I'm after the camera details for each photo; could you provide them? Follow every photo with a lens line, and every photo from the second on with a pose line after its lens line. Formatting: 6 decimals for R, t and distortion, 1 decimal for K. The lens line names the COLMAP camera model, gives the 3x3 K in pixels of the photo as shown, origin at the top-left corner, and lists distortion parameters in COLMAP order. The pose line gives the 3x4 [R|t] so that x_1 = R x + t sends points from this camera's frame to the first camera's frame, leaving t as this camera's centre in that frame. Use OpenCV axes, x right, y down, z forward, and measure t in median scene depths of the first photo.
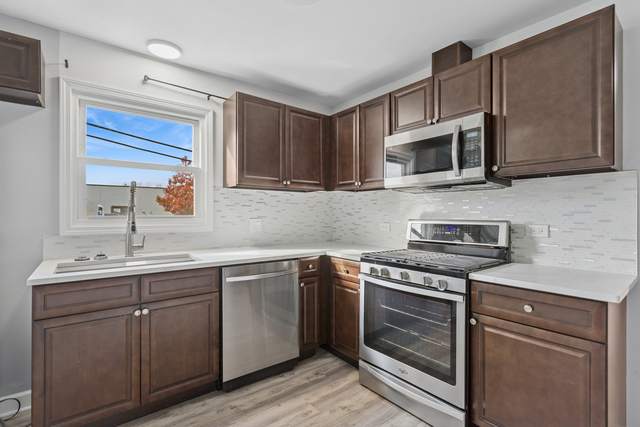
lens RADIAL K [[302.2, 0, 321.4], [0, 302.2, 212.0], [0, 0, 1]] dist [-0.002265, 0.000317]
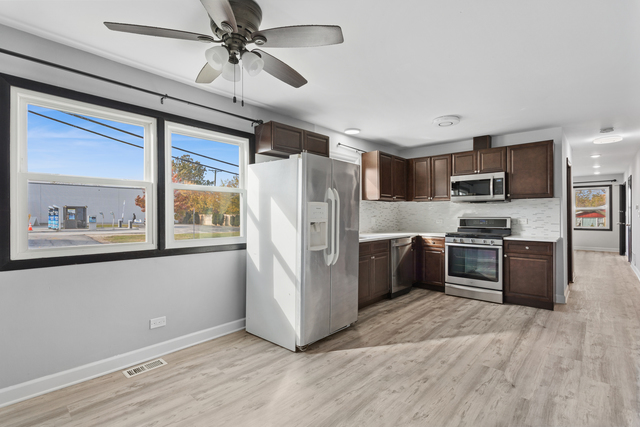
lens RADIAL K [[302.2, 0, 321.3], [0, 302.2, 211.0], [0, 0, 1]] dist [-0.002265, 0.000317]
pose [[0.987601, 0.001322, 0.156977, -1.202420], [-0.000338, 0.999980, -0.006294, -0.002041], [-0.156982, 0.006163, 0.987582, -1.076377]]
